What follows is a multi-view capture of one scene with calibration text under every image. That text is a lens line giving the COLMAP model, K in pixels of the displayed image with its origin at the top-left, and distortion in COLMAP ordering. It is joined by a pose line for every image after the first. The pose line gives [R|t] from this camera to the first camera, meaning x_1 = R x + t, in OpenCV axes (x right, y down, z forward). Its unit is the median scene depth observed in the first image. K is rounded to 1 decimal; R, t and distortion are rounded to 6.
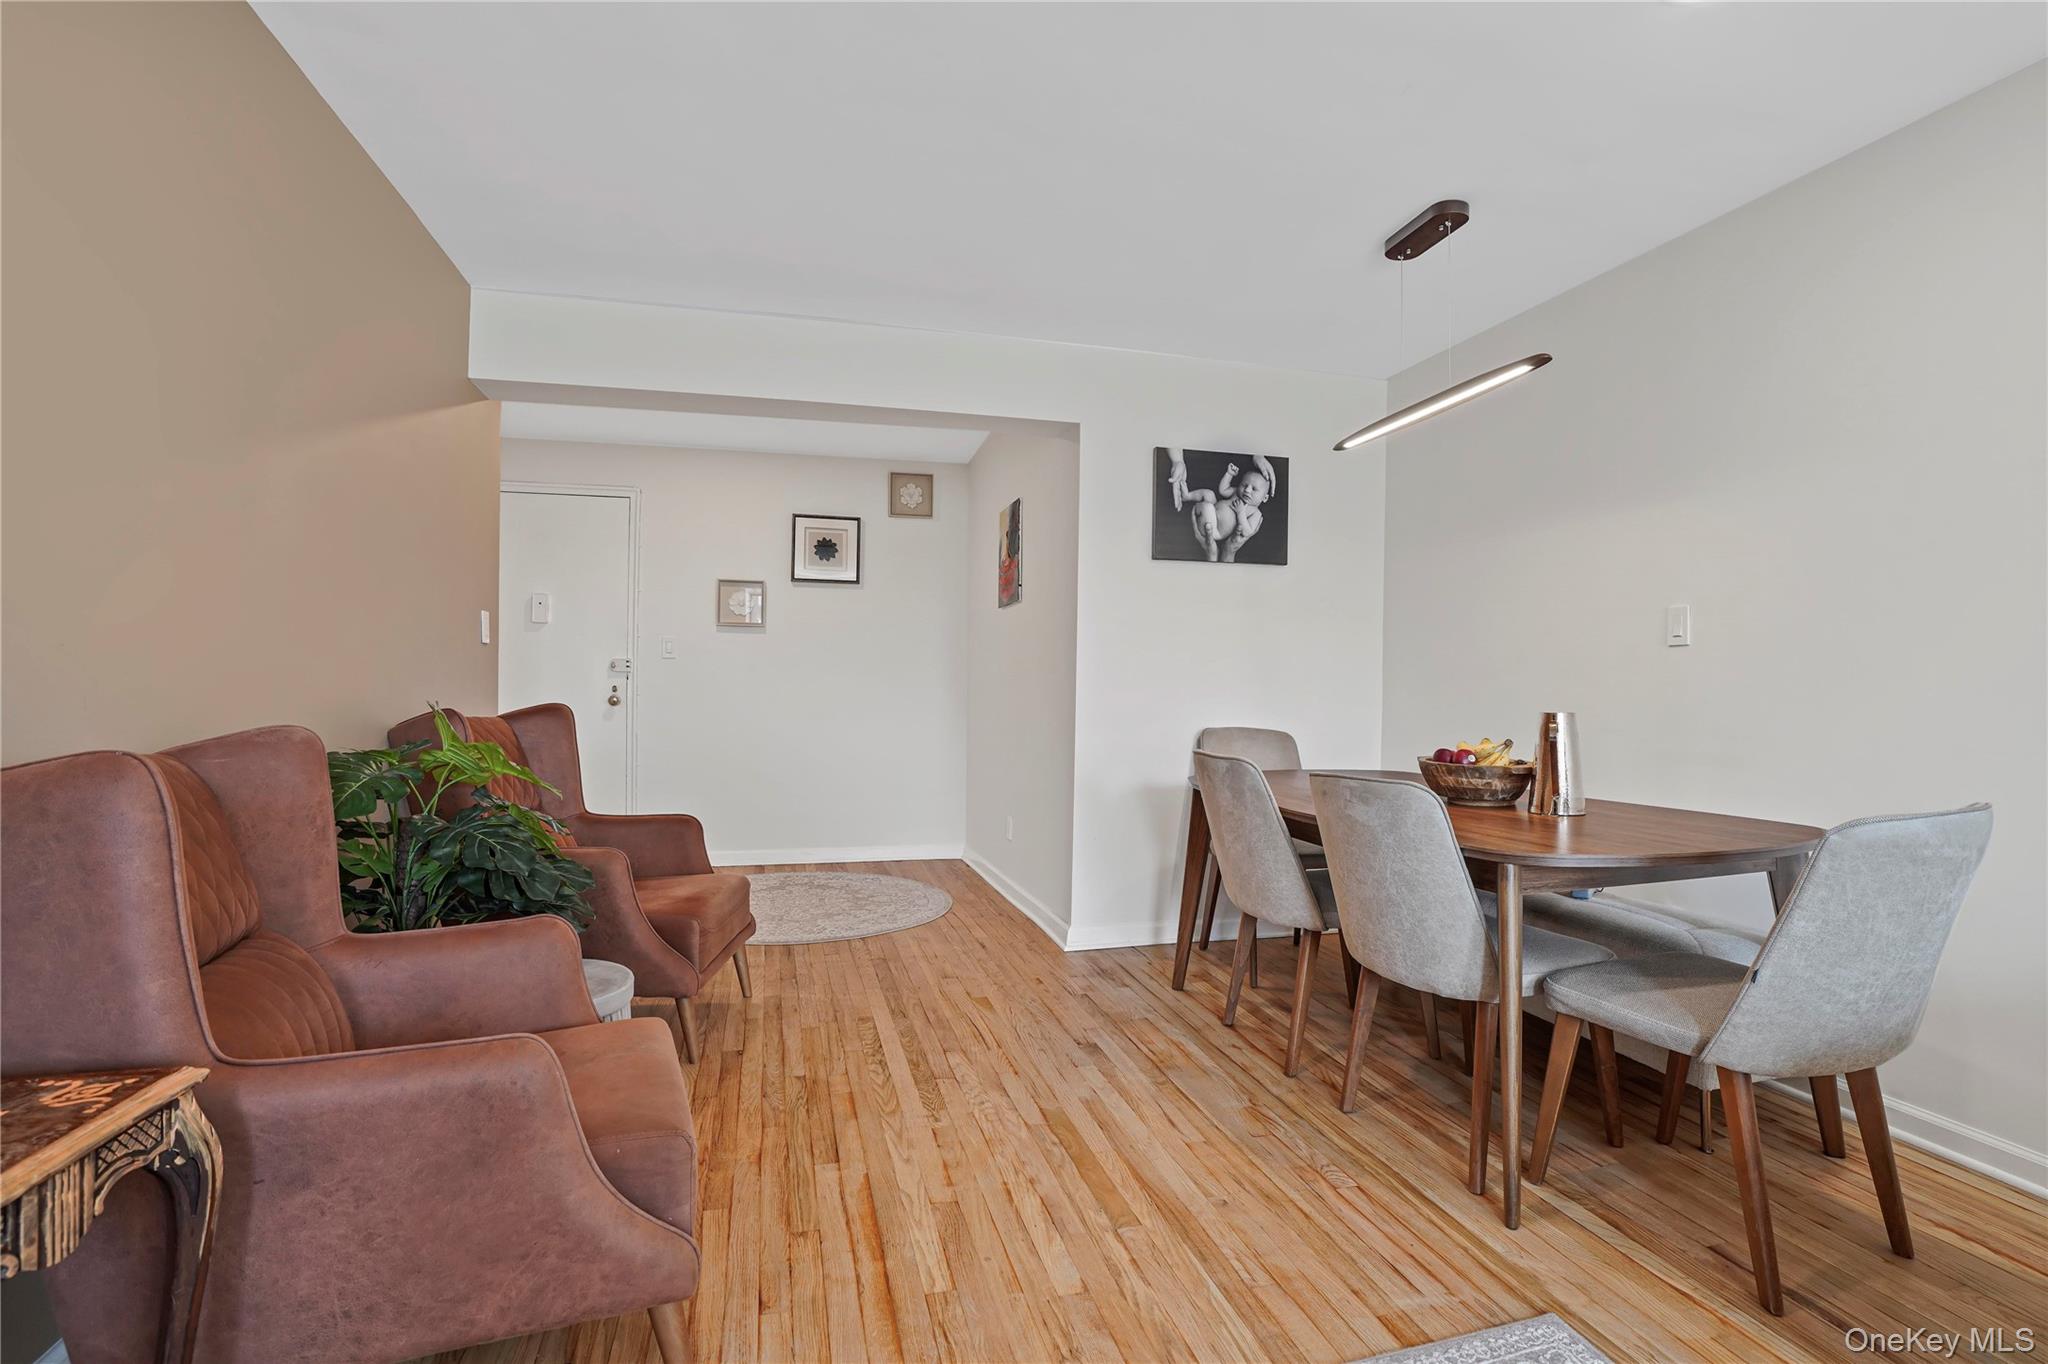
lens RADIAL K [[963.5, 0, 1040.6], [0, 963.5, 692.2], [0, 0, 1]] dist [-0.061304, 0.030233]
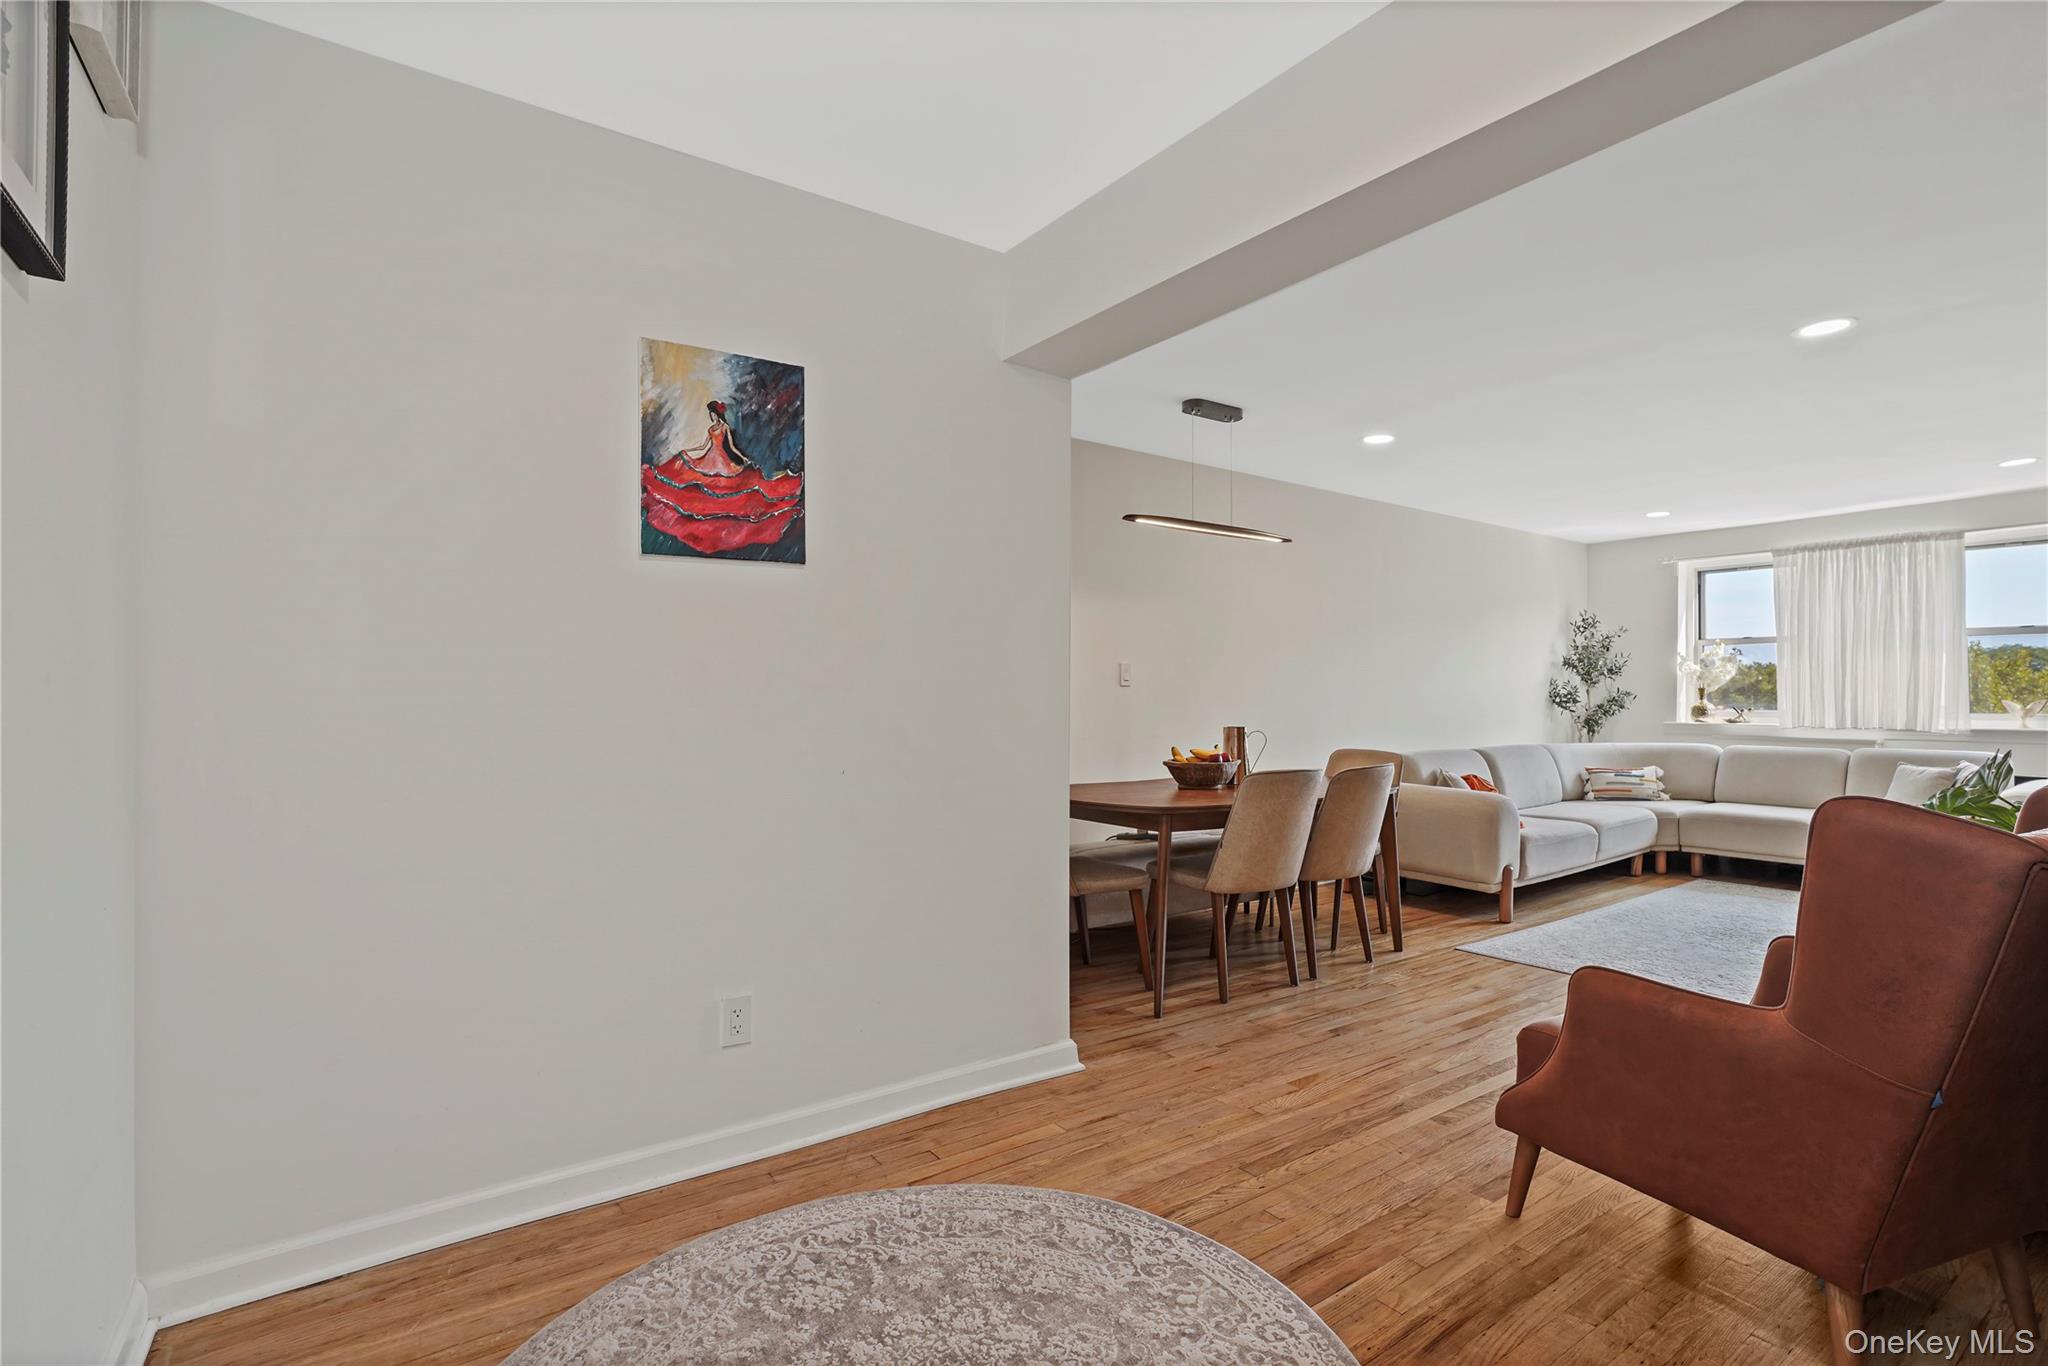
lens RADIAL K [[963.5, 0, 1040.6], [0, 963.5, 693.2], [0, 0, 1]] dist [-0.061304, 0.030233]
pose [[-0.340052, -0.003973, 0.940398, -0.863587], [0.003001, 0.999981, 0.005309, -0.043714], [-0.940402, 0.004627, -0.340034, 1.643101]]
